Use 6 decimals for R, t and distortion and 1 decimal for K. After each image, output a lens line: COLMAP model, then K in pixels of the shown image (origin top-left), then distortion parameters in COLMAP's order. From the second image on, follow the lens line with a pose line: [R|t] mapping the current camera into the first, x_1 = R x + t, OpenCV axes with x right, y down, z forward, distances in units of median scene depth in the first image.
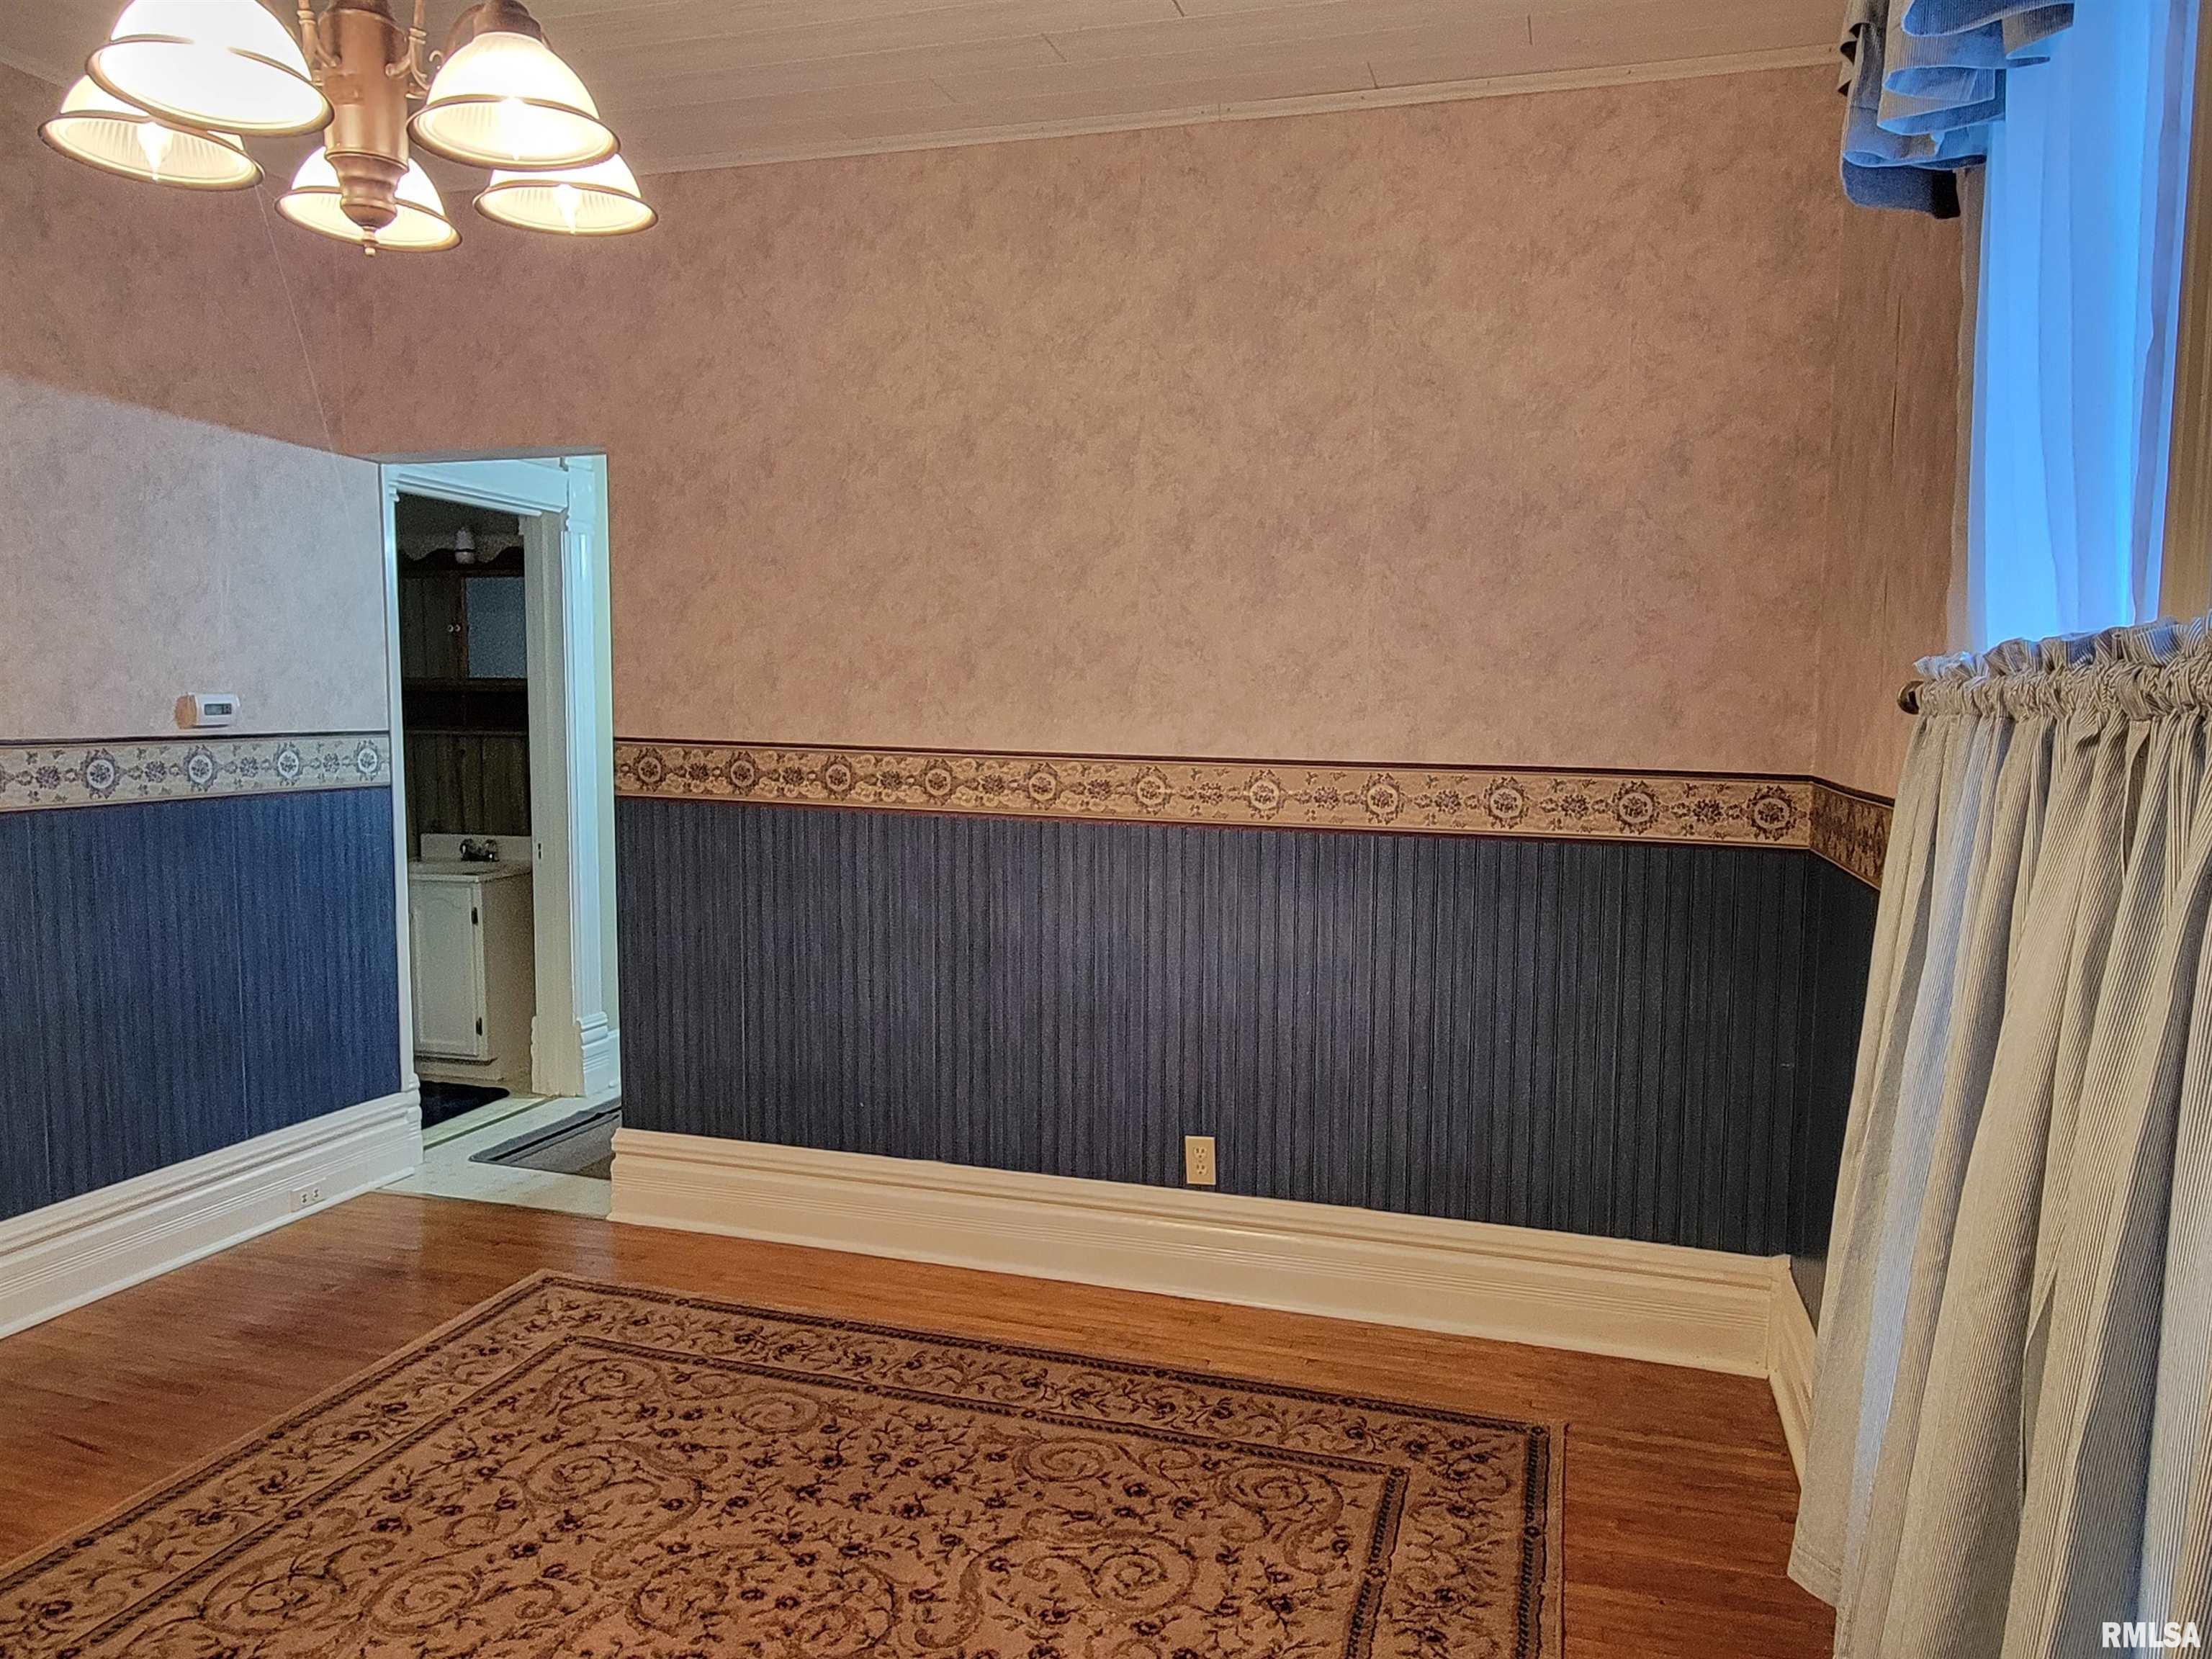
lens RADIAL K [[1521.4, 0, 1096.6], [0, 1521.4, 840.4], [0, 0, 1]] dist [0.019949, -0.015183]
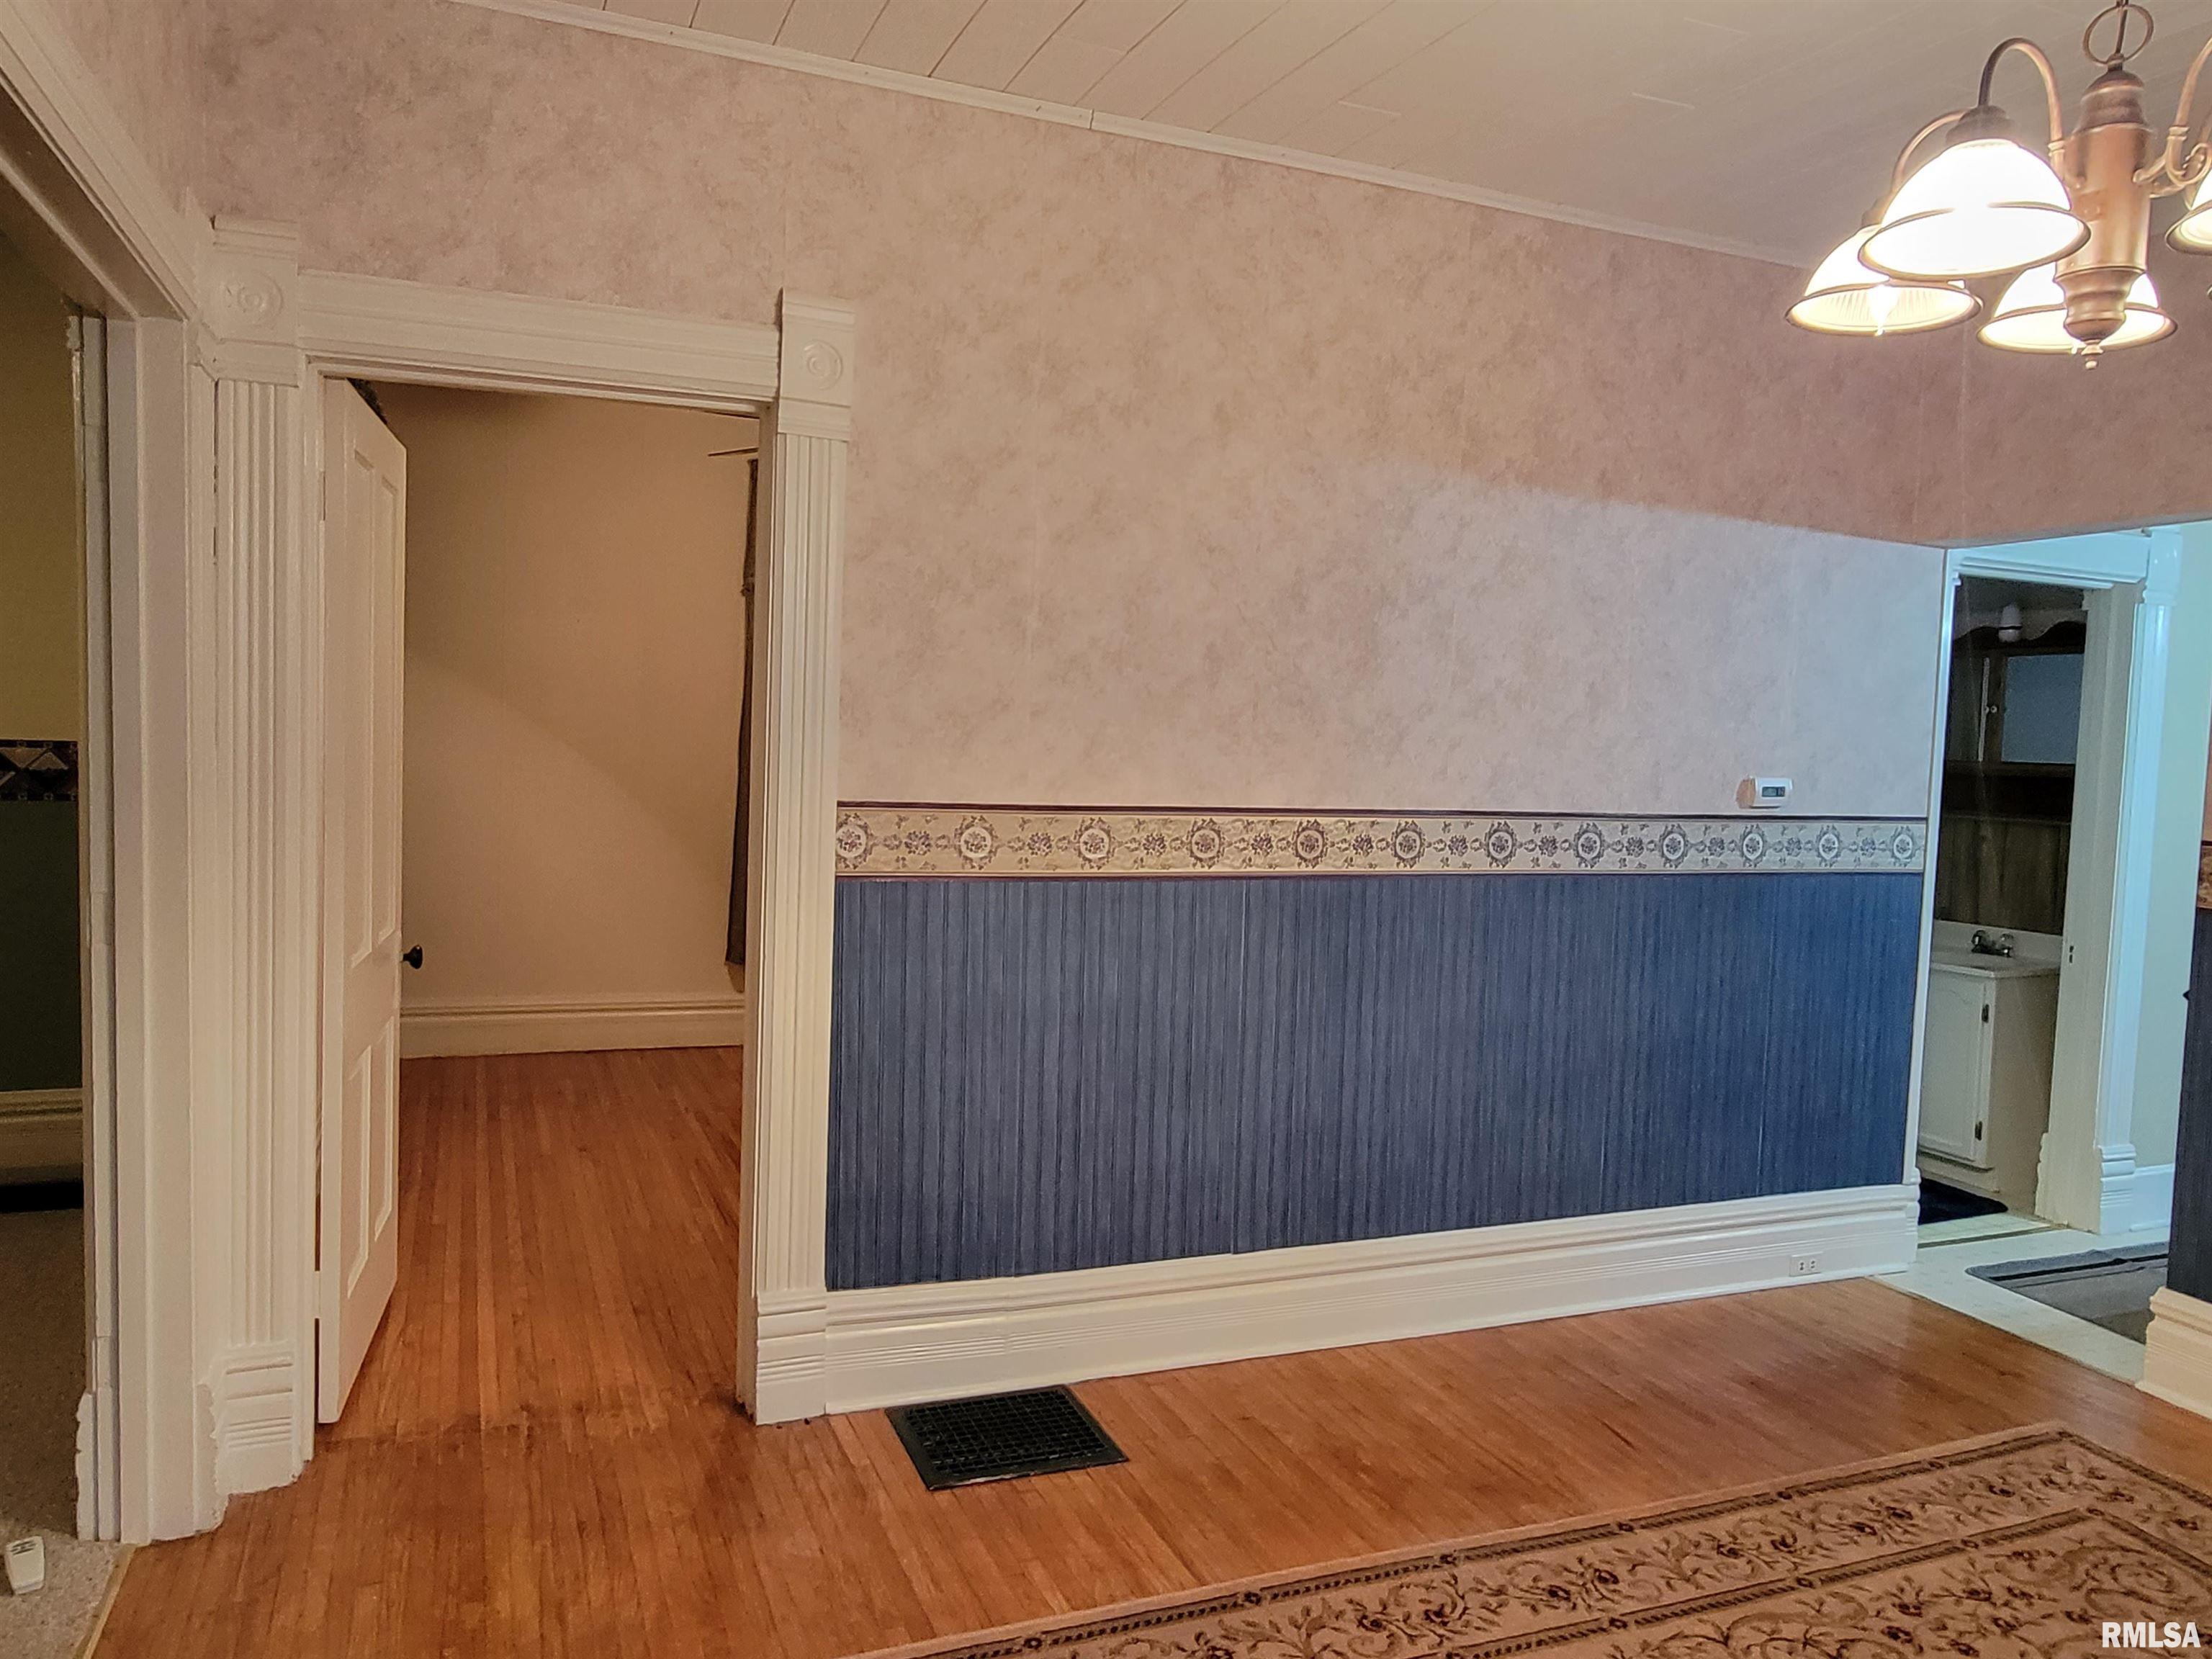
lens RADIAL K [[1521.4, 0, 1099.3], [0, 1521.4, 832.4], [0, 0, 1]] dist [0.019949, -0.015183]
pose [[0.641930, 0.064784, -0.764022, -0.054010], [-0.097643, 0.995219, 0.002348, -0.012760], [0.760521, 0.073094, 0.645186, -0.044960]]
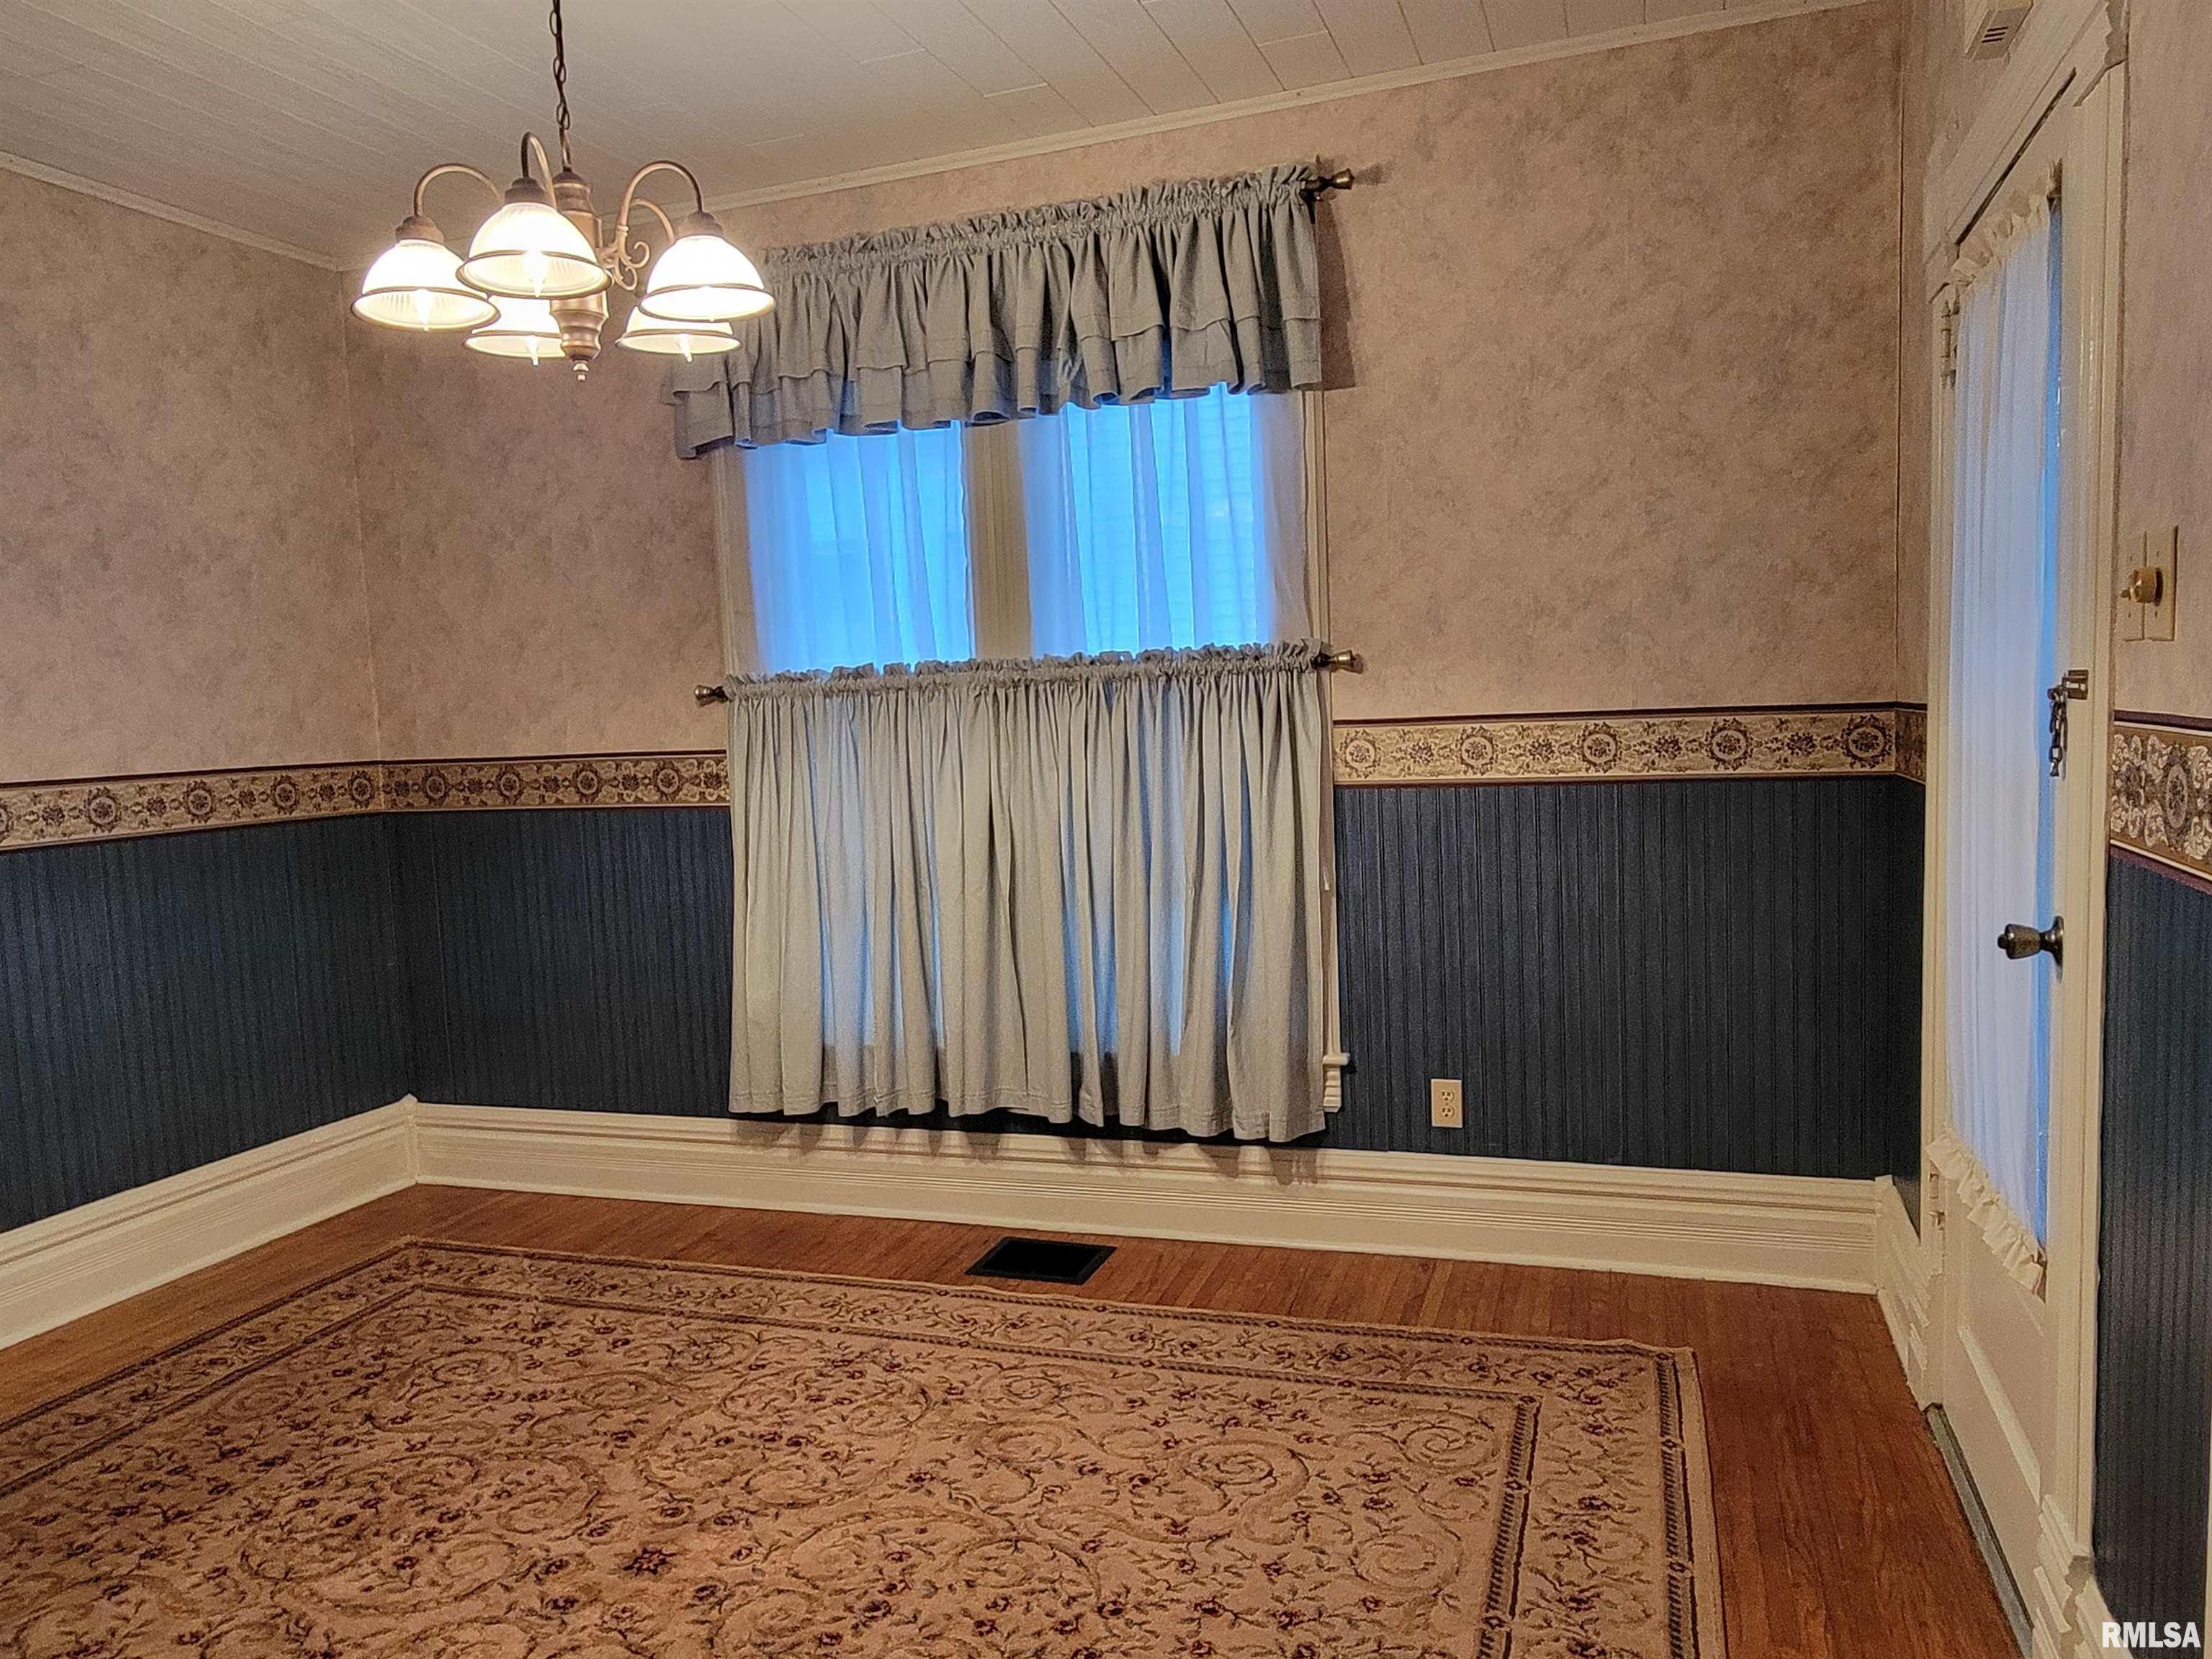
lens RADIAL K [[1521.4, 0, 1125.4], [0, 1521.4, 826.2], [0, 0, 1]] dist [0.019949, -0.015183]
pose [[0.035825, -0.102510, 0.994087, -1.552969], [0.124595, 0.987422, 0.097333, -0.055571], [-0.991561, 0.120371, 0.048147, 0.391576]]
